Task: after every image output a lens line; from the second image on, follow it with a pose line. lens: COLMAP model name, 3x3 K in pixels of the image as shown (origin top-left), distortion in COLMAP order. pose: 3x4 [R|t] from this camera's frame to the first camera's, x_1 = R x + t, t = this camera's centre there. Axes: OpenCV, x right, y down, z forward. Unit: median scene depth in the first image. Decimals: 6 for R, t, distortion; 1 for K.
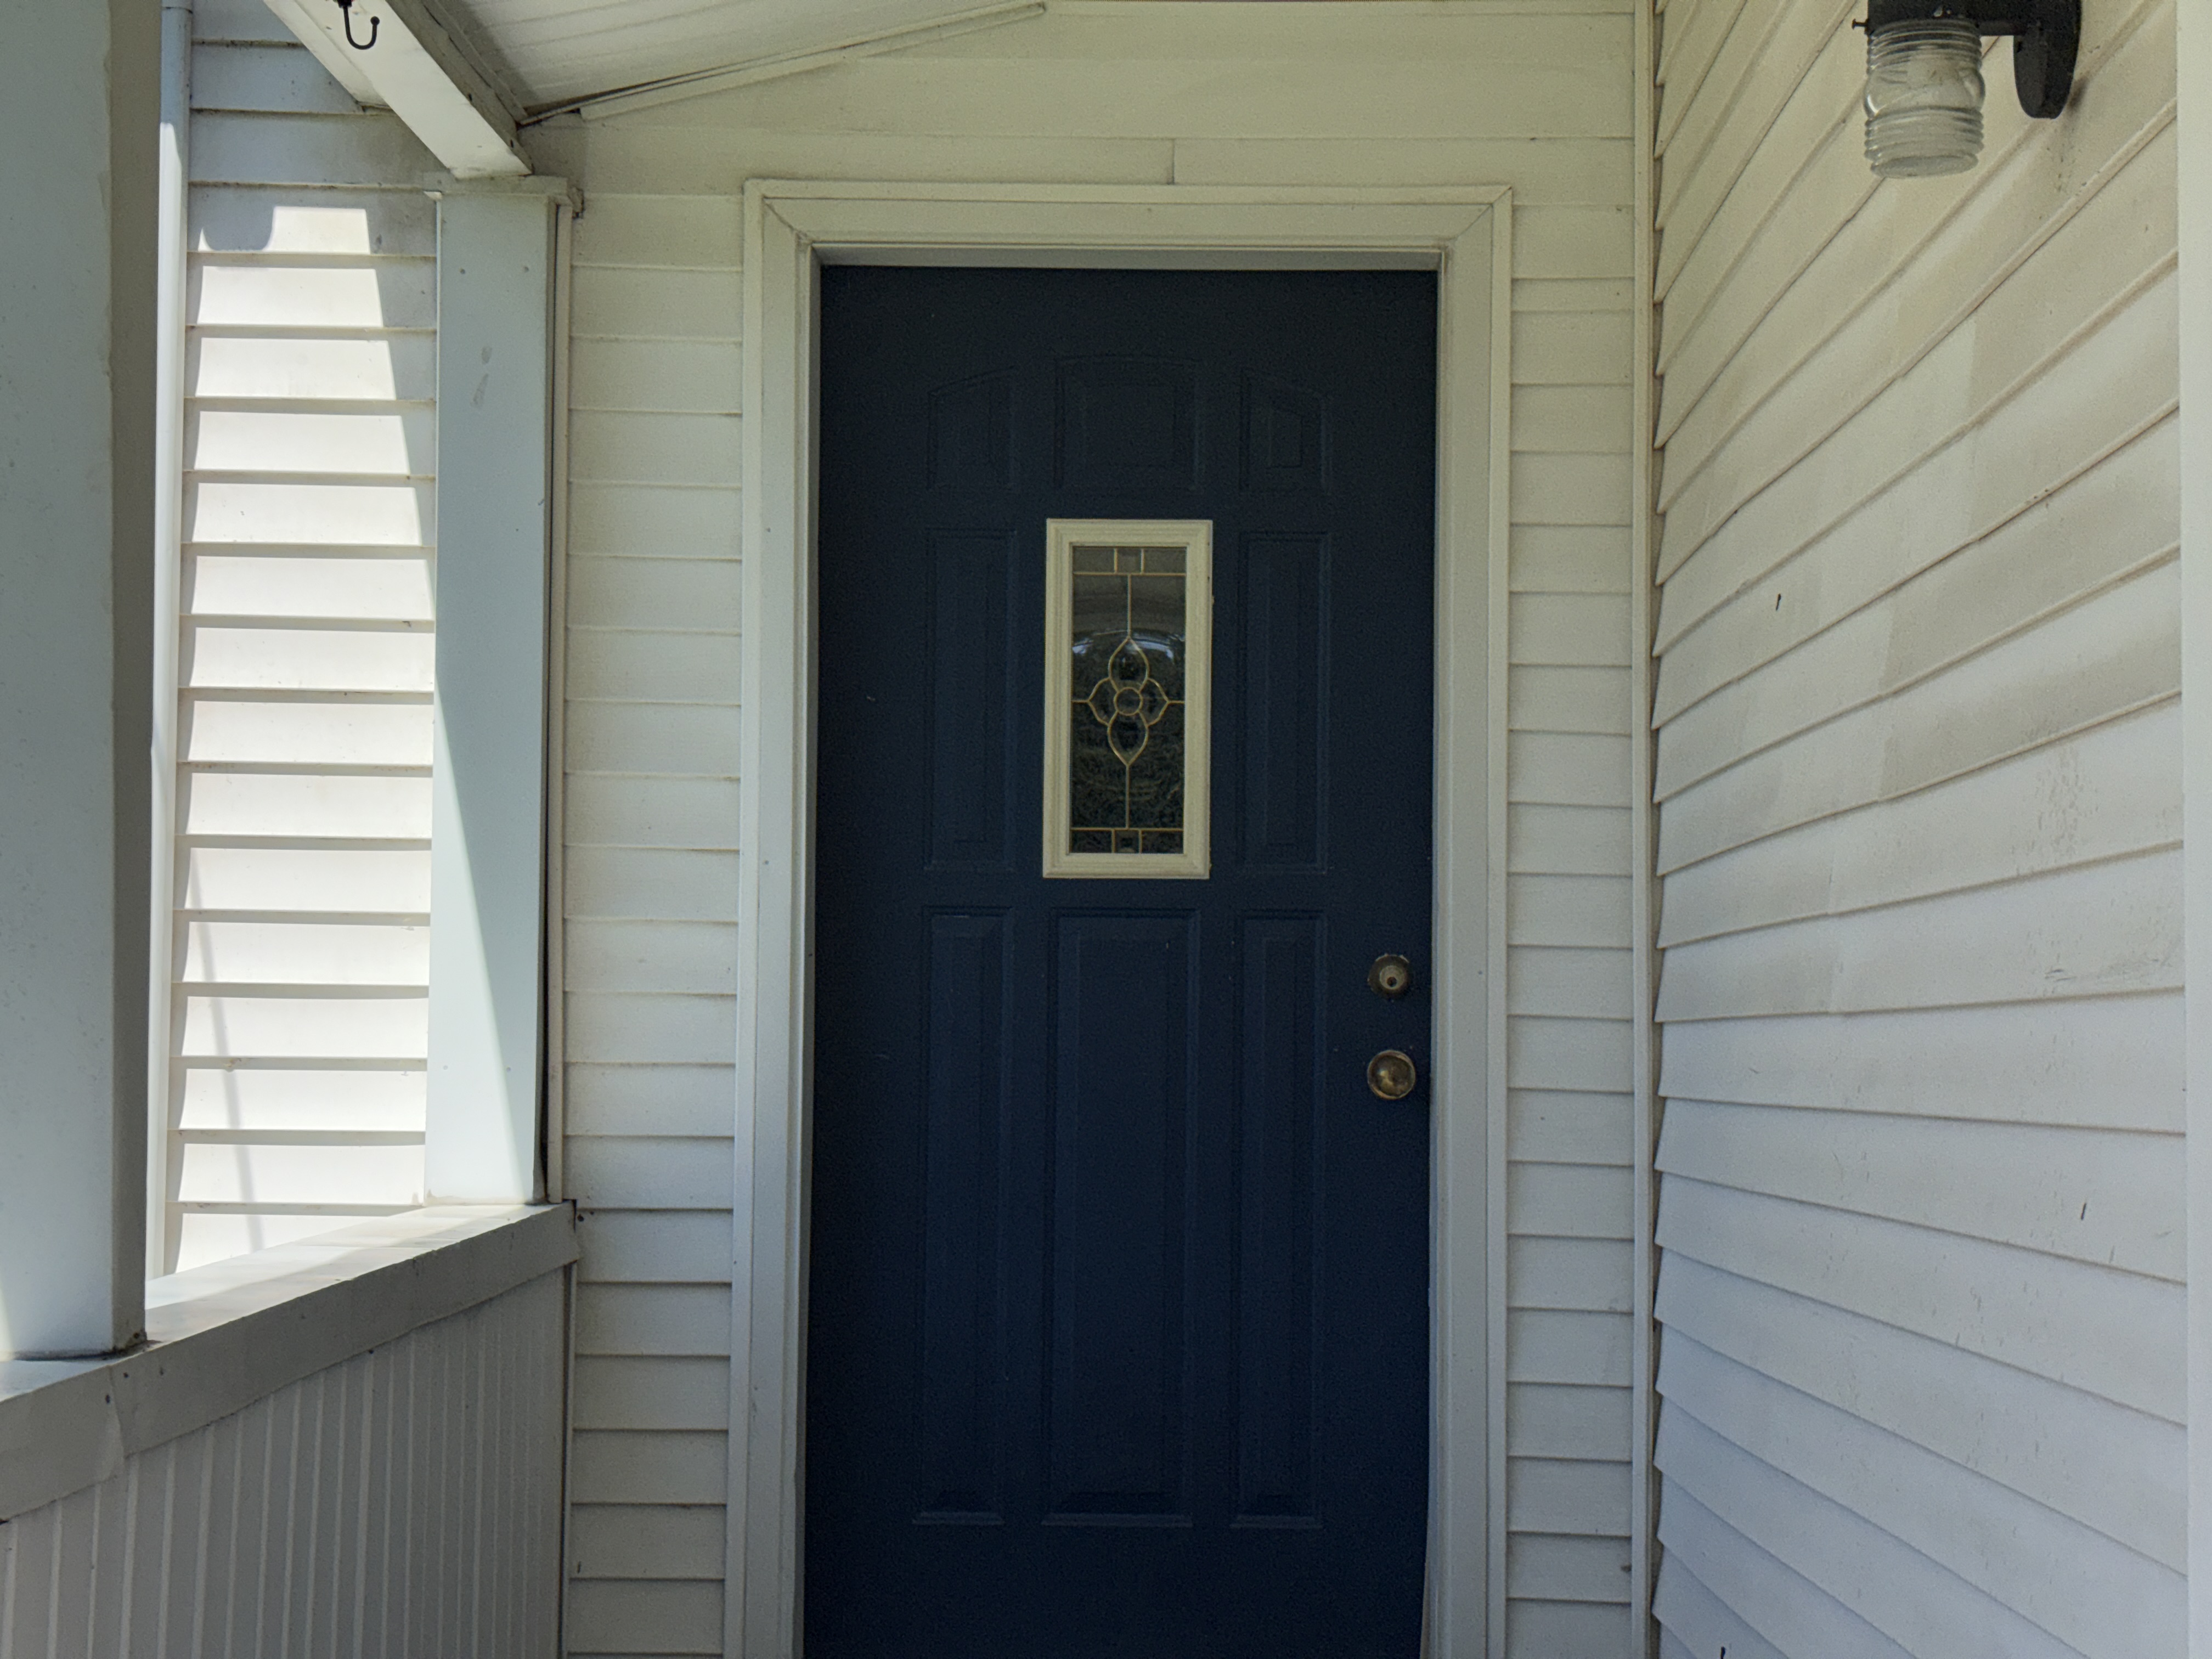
lens RADIAL K [[3261.9, 0, 1104.7], [0, 3261.9, 831.8], [0, 0, 1]] dist [0.190020, 0.000000]
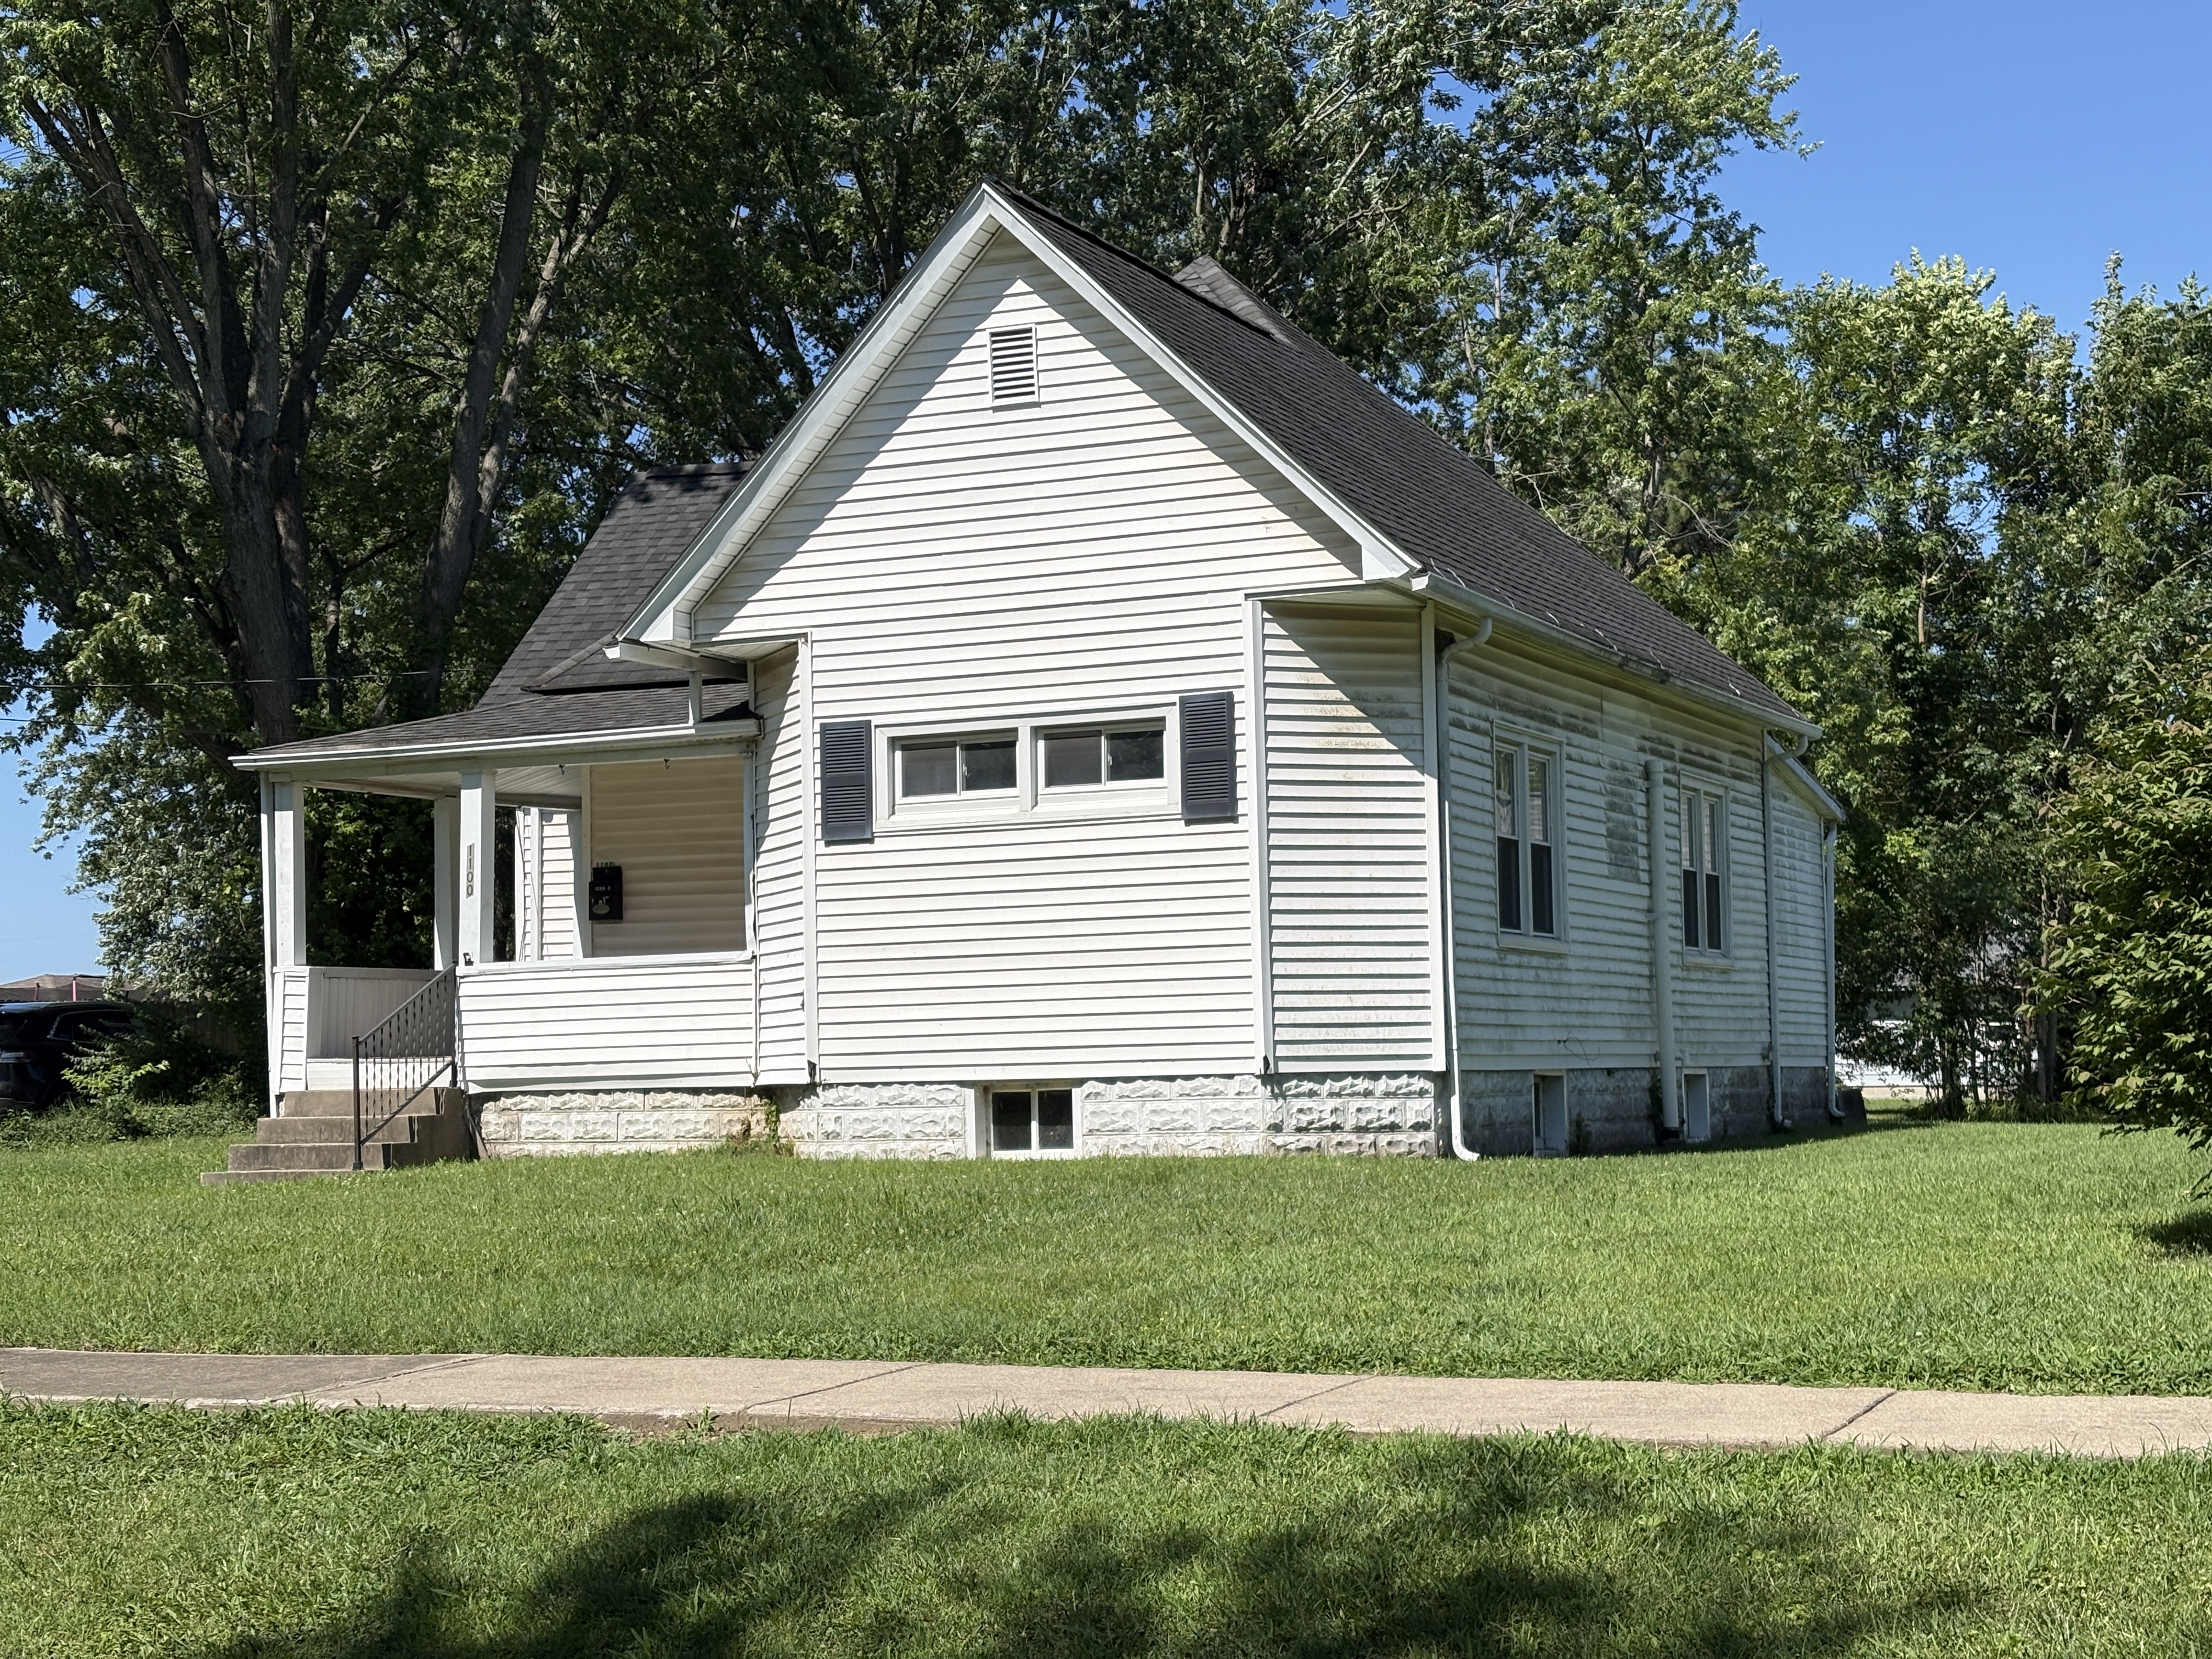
lens RADIAL K [[3261.9, 0, 1120.3], [0, 3261.9, 849.9], [0, 0, 1]] dist [0.190020, 0.000000]
pose [[0.919997, -0.050083, -0.388711, 3.073583], [0.044798, 0.998739, -0.022654, 0.058679], [0.389356, 0.003428, 0.921081, -4.182035]]
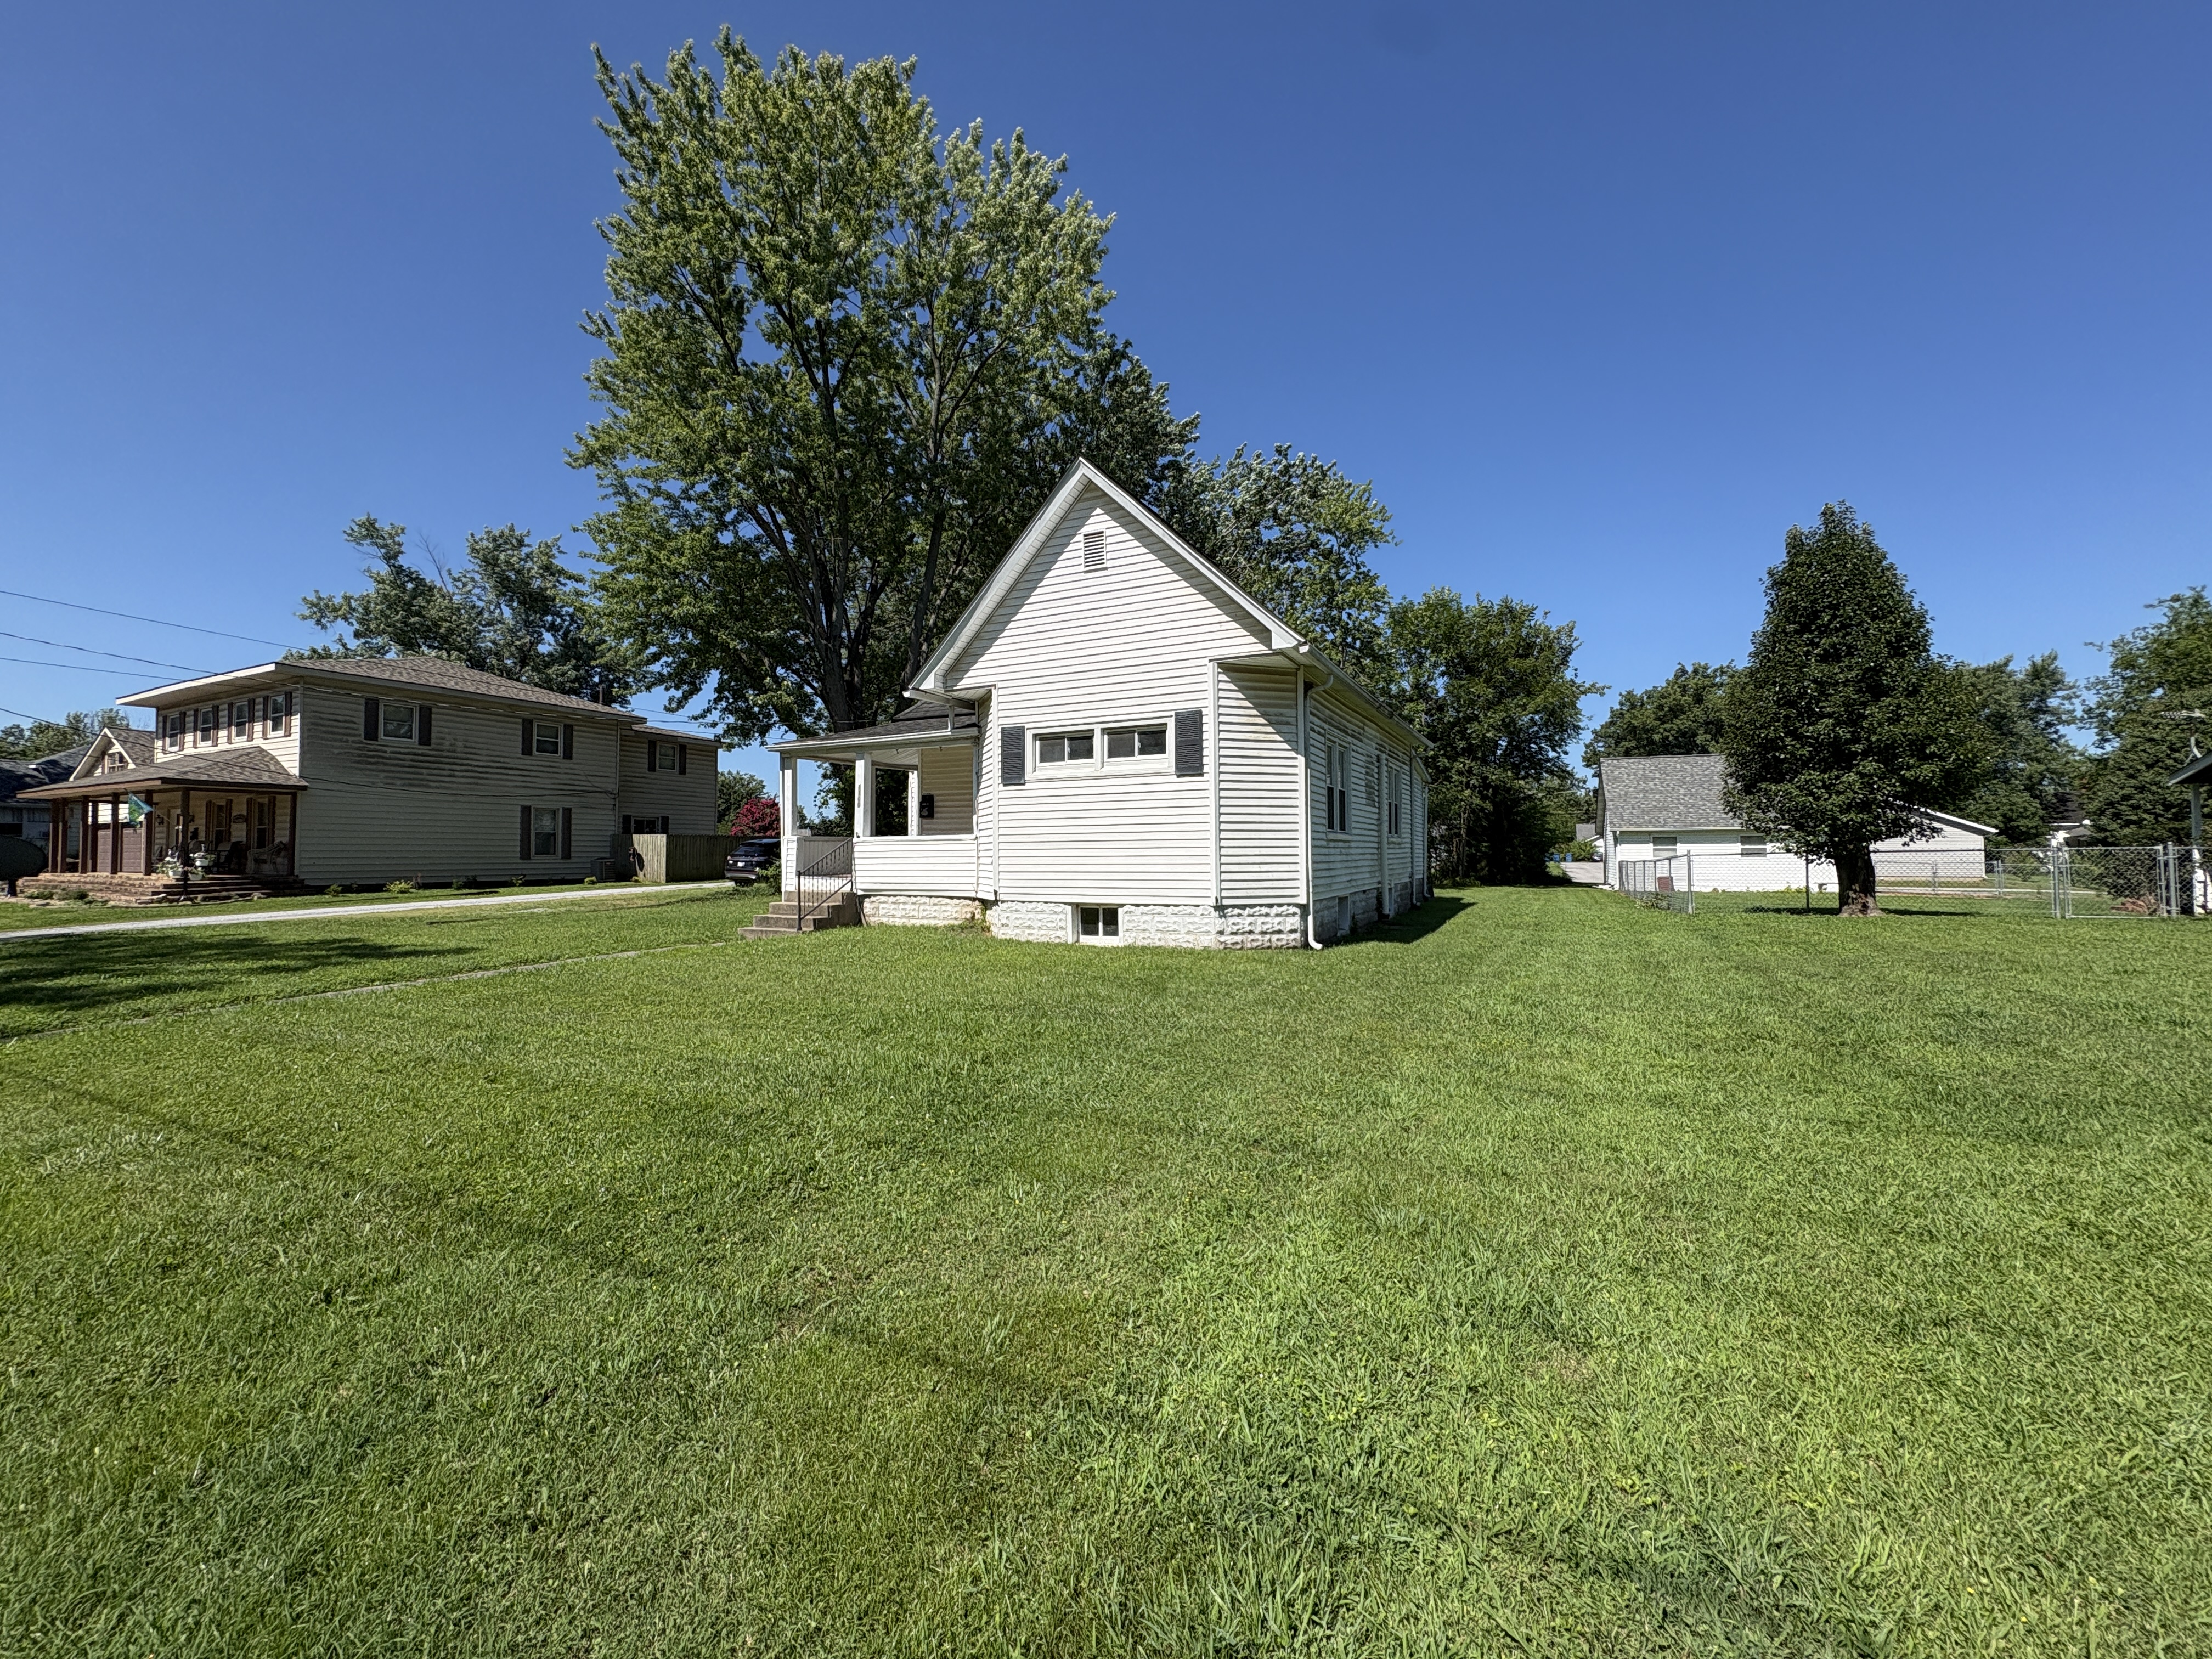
lens RADIAL K [[872.5, 0, 1111.1], [0, 872.5, 822.1], [0, 0, 1]] dist [-0.000054, 0.000355]
pose [[0.898745, -0.024277, -0.437800, 2.298734], [0.032391, 0.999414, 0.011077, 0.015986], [0.437274, -0.024136, 0.899004, -2.253470]]
